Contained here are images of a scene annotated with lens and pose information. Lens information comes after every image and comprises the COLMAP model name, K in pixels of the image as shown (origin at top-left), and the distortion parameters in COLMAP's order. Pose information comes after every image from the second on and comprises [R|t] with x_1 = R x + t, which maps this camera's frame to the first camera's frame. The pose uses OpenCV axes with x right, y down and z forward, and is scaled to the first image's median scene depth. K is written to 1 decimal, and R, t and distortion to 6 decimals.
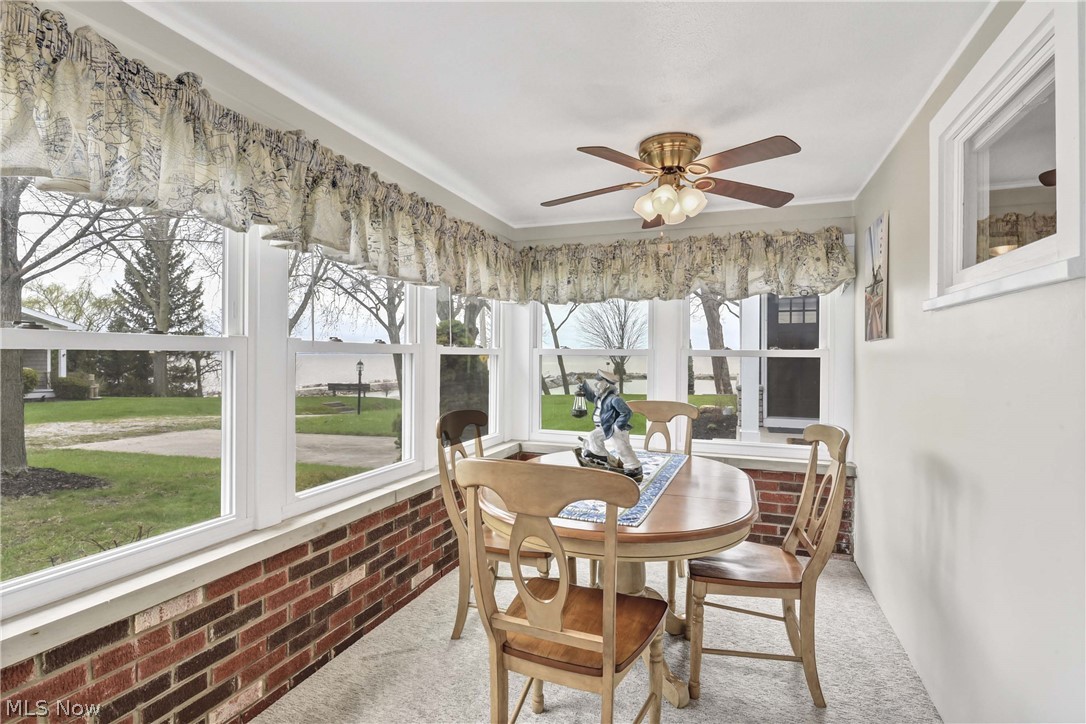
lens RADIAL K [[532.3, 0, 545.4], [0, 532.3, 357.0], [0, 0, 1]] dist [0.001737, -0.009114]
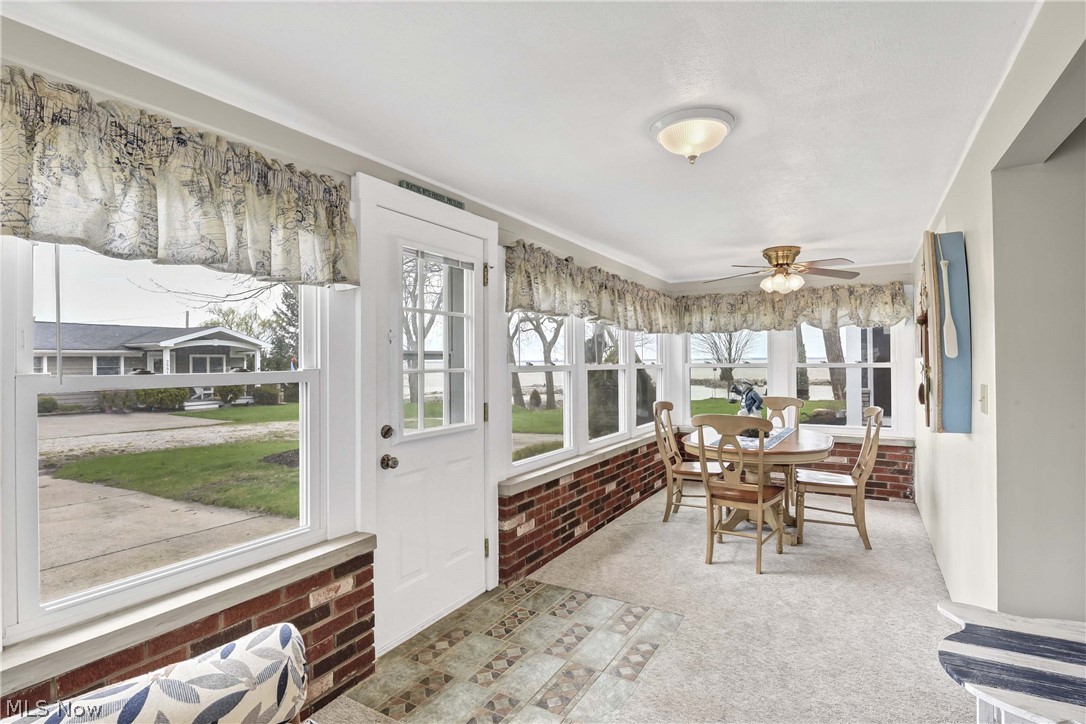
lens RADIAL K [[536.0, 0, 548.8], [0, 536.0, 359.1], [0, 0, 1]] dist [0.000707, -0.011742]
pose [[0.983697, -0.015257, -0.179188, -0.174959], [0.013661, 0.999855, -0.010136, -0.024363], [0.179317, 0.007522, 0.983763, -0.729227]]
